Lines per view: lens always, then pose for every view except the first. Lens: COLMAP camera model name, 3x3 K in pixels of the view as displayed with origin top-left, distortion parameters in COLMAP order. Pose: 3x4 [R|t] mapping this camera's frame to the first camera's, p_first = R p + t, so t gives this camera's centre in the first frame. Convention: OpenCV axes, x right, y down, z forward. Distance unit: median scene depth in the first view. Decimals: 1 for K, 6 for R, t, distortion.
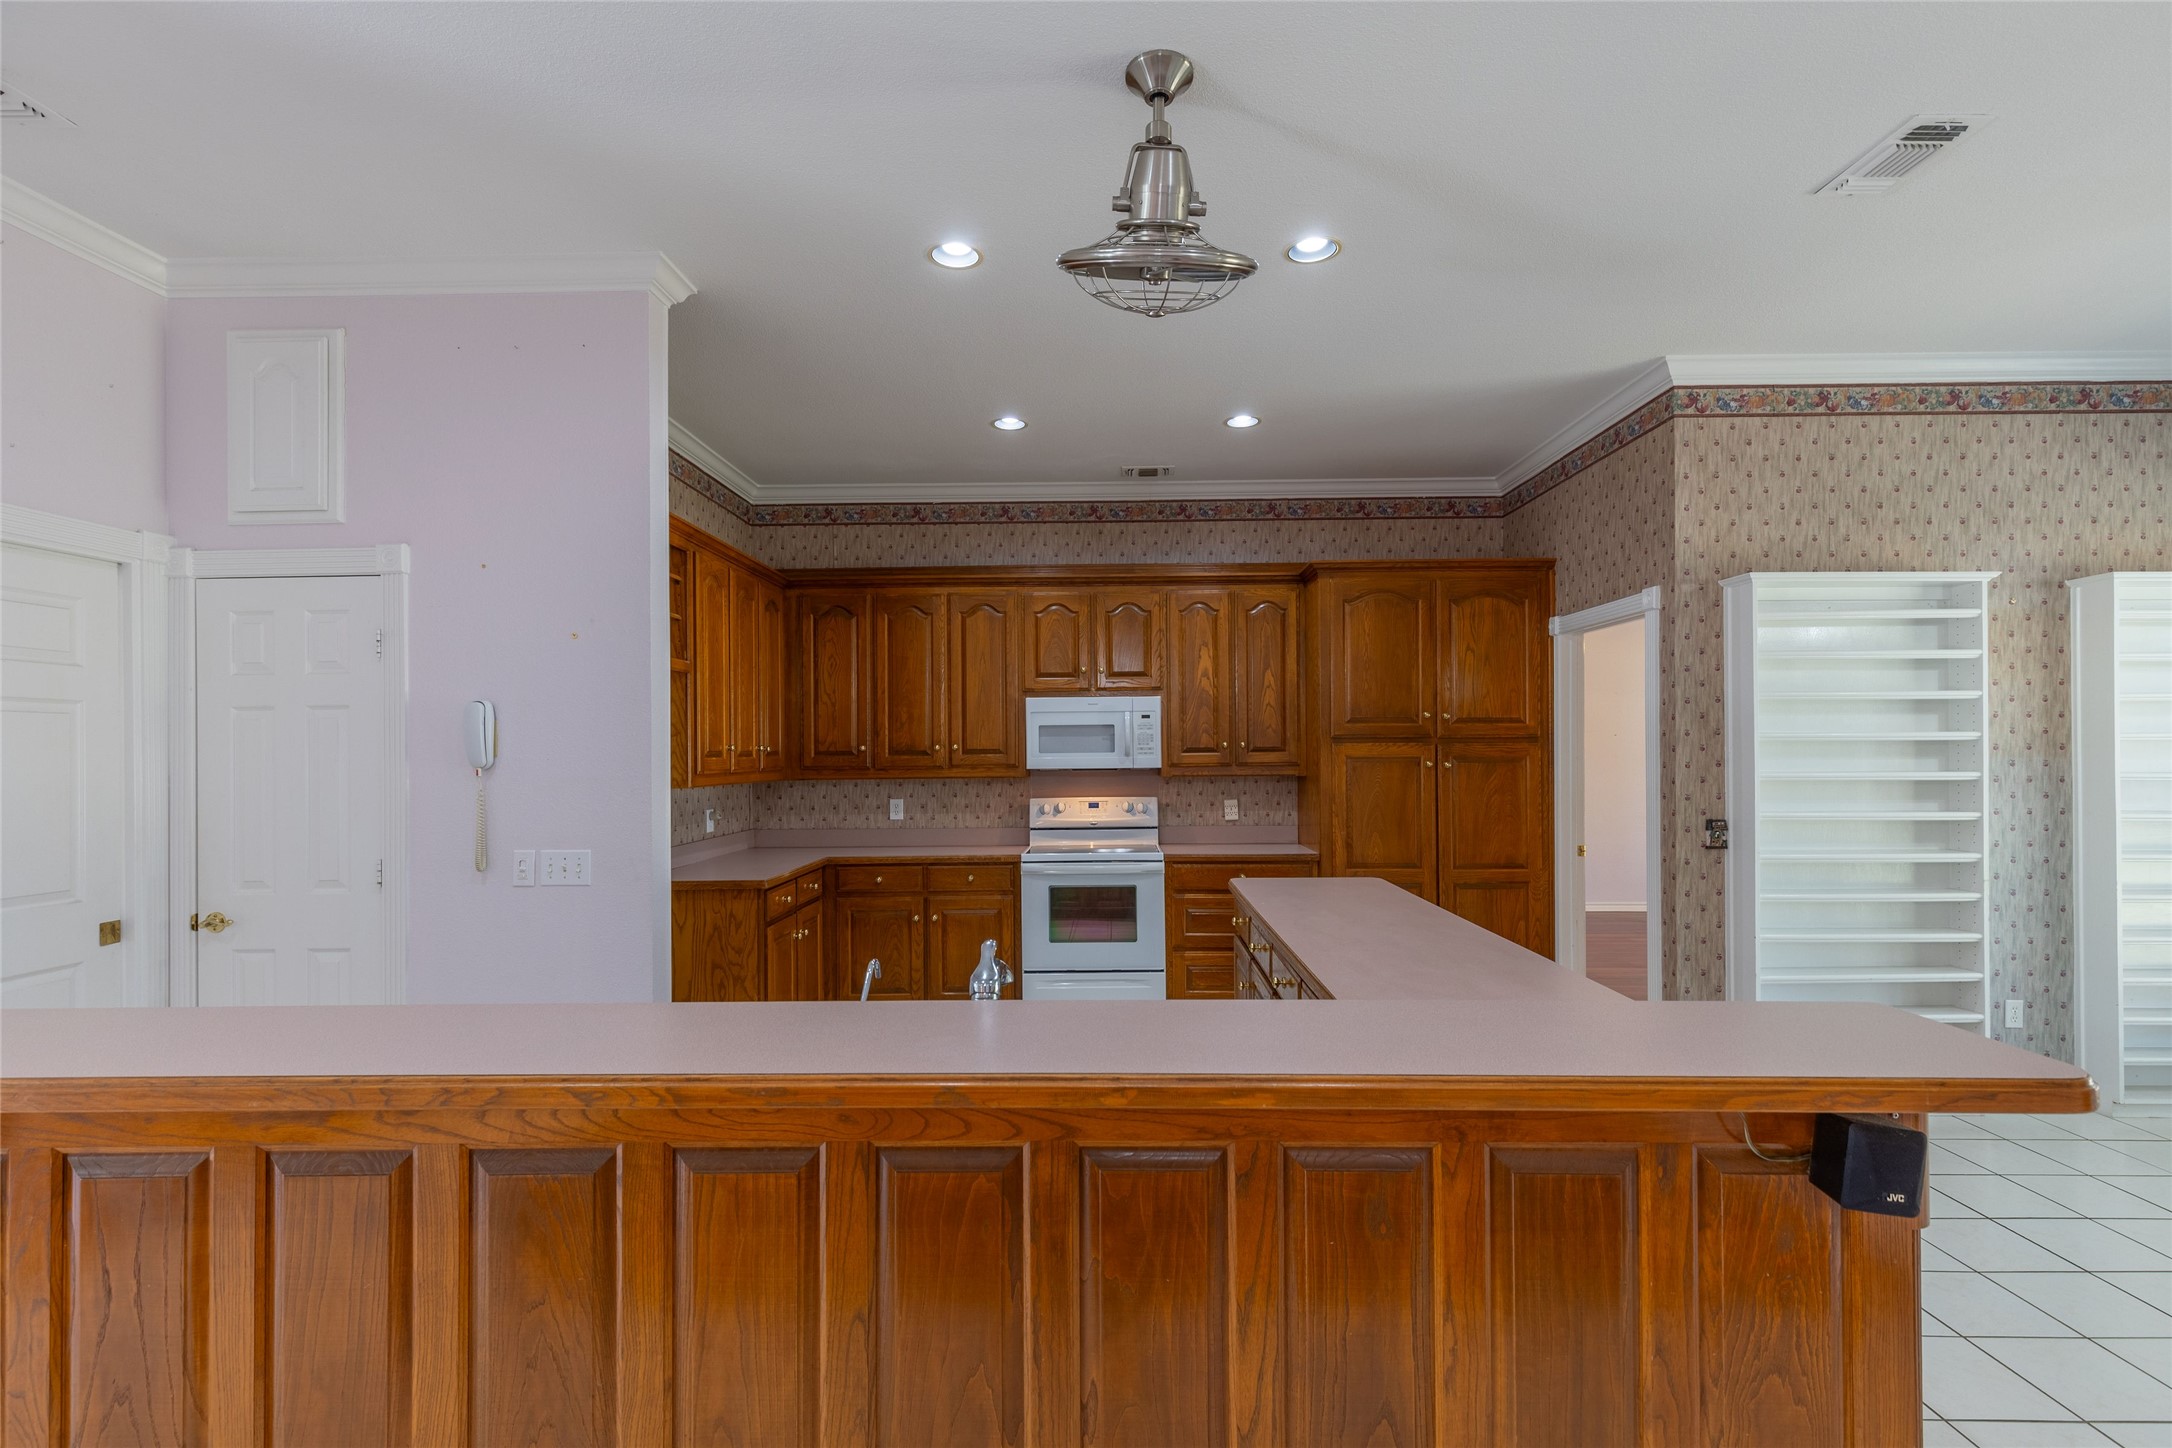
lens RADIAL K [[975.9, 0, 1092.6], [0, 975.9, 747.7], [0, 0, 1]] dist [0.004890, 0.000073]
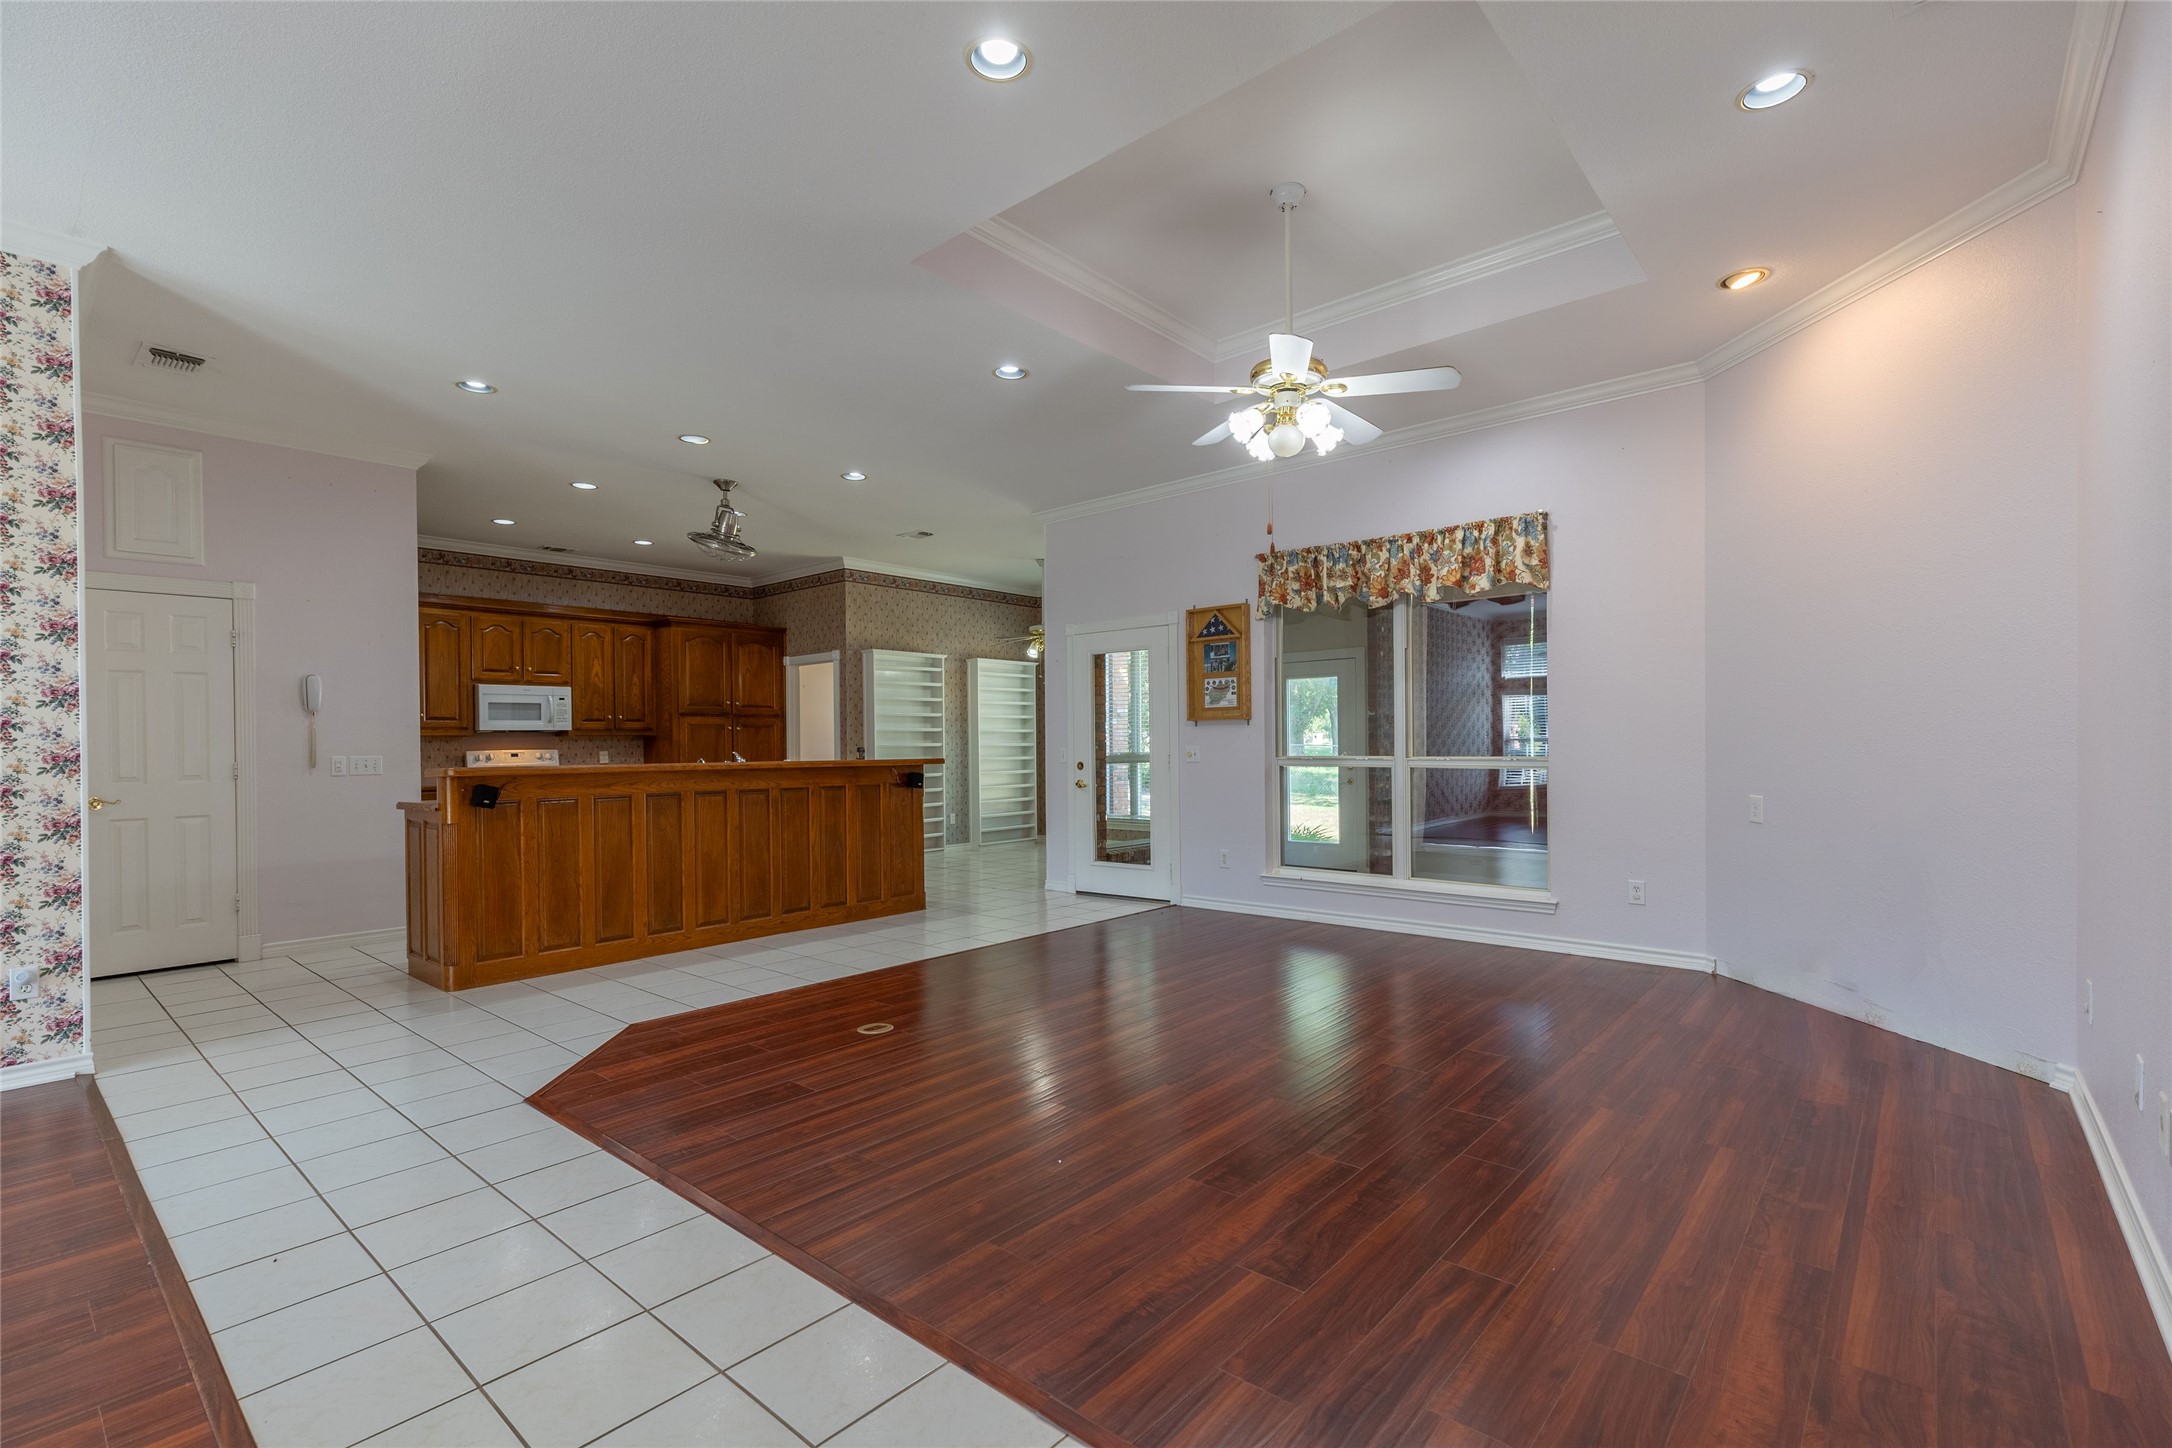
lens RADIAL K [[975.9, 0, 1096.1], [0, 975.9, 744.1], [0, 0, 1]] dist [0.004890, 0.000073]
pose [[0.646071, -0.001666, 0.763276, -0.664072], [0.007851, 0.999959, -0.004463, 0.062737], [-0.763237, 0.008876, 0.646057, -0.806202]]
